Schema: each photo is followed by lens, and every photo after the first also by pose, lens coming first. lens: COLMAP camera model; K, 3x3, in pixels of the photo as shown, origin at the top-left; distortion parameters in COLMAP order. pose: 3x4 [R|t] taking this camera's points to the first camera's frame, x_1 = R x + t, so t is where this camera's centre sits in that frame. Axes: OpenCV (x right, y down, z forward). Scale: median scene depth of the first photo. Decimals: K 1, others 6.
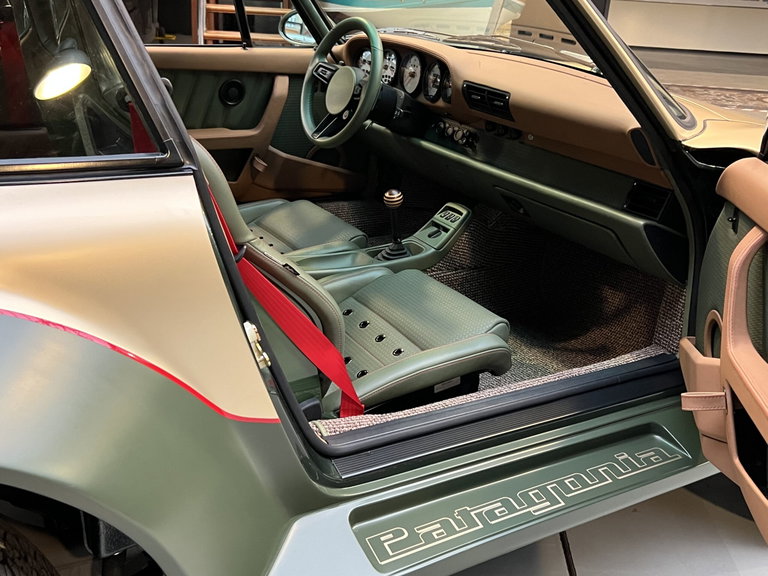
lens RADIAL K [[834.2, 0, 384.0], [0, 834.2, 288.0], [0, 0, 1]] dist [0.184393, -0.001215]
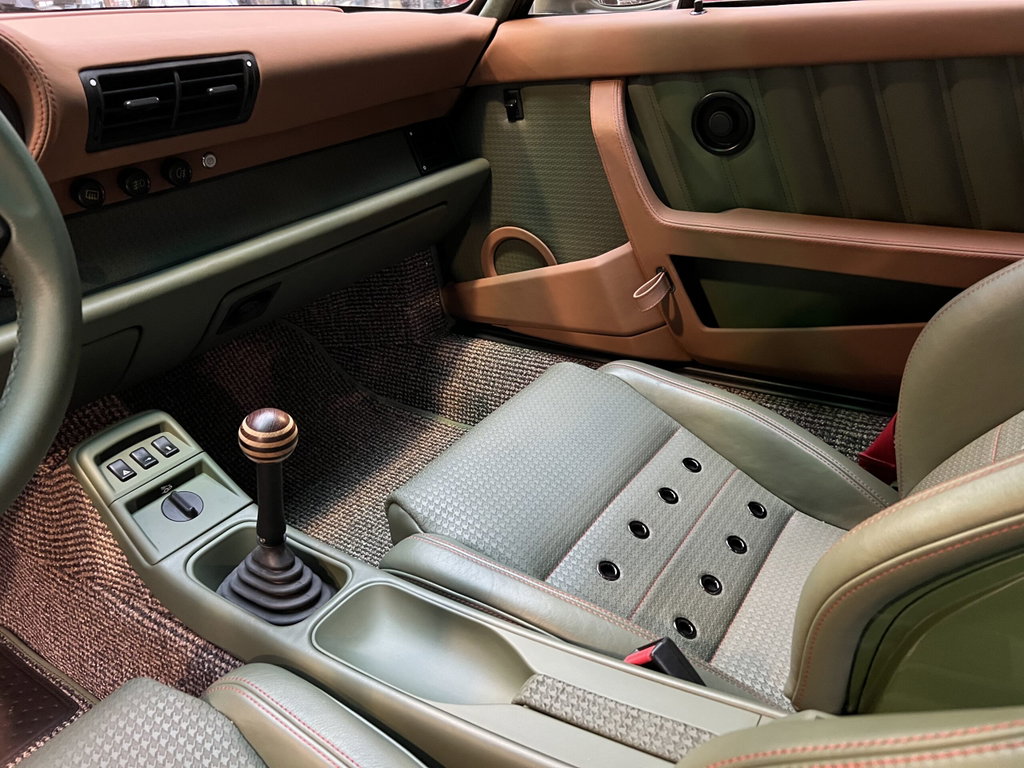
lens RADIAL K [[785.7, 0, 512.7], [0, 785.7, 410.8], [0, 0, 1]] dist [0.102349, -0.197285]
pose [[-0.440893, -0.461439, 0.769862, -0.264503], [0.361359, 0.693887, 0.622848, -0.266795], [-0.821604, 0.552806, -0.139185, 0.914337]]
